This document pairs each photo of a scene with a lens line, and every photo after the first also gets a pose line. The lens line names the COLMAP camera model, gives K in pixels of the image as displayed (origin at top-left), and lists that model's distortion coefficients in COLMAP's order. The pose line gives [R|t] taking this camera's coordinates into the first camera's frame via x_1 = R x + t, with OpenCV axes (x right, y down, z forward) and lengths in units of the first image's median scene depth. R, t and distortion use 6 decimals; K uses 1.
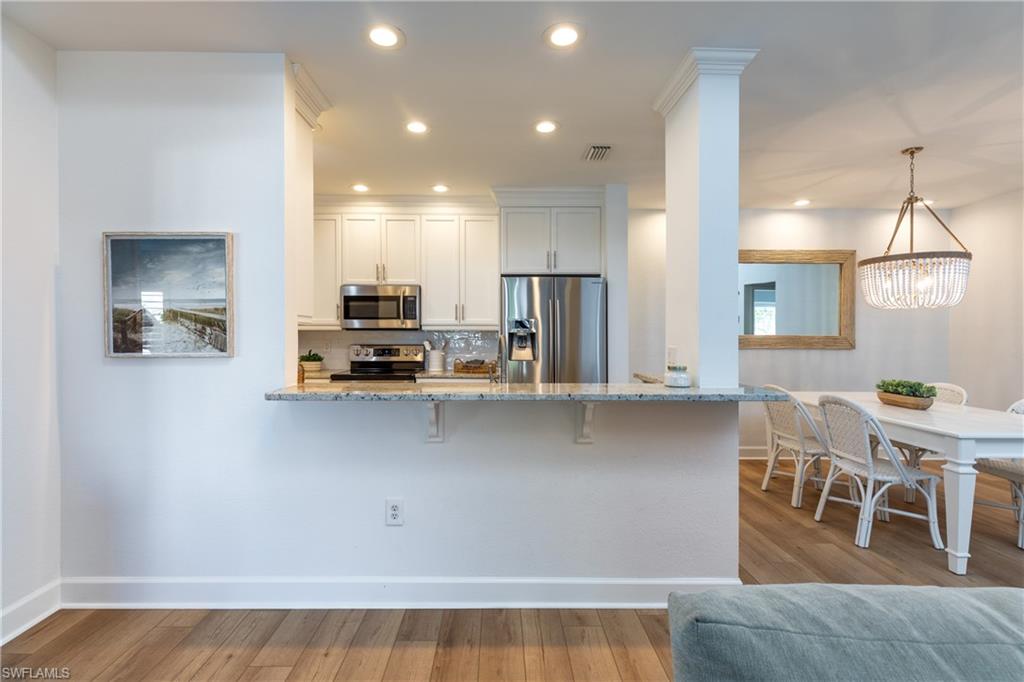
lens RADIAL K [[462.7, 0, 512.8], [0, 462.7, 335.7], [0, 0, 1]] dist [0.003851, 0.000102]
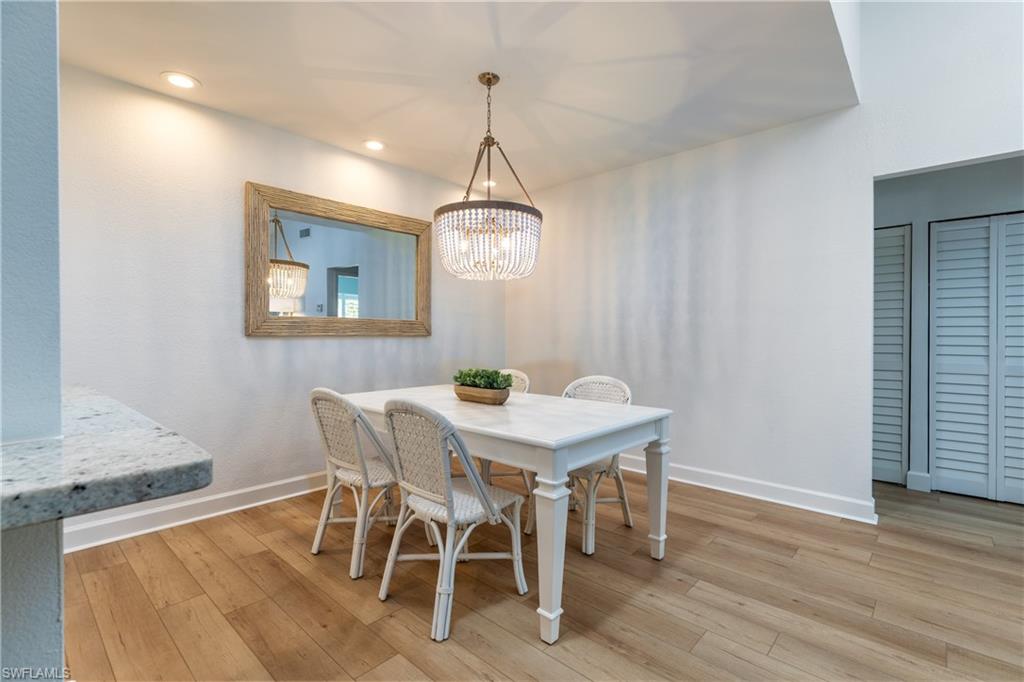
lens RADIAL K [[462.7, 0, 512.8], [0, 462.7, 335.7], [0, 0, 1]] dist [0.003851, 0.000102]
pose [[0.688629, -0.003313, 0.725107, 0.314541], [0.000471, 0.999991, 0.004121, 0.036923], [-0.725114, -0.002496, 0.688624, 0.426959]]
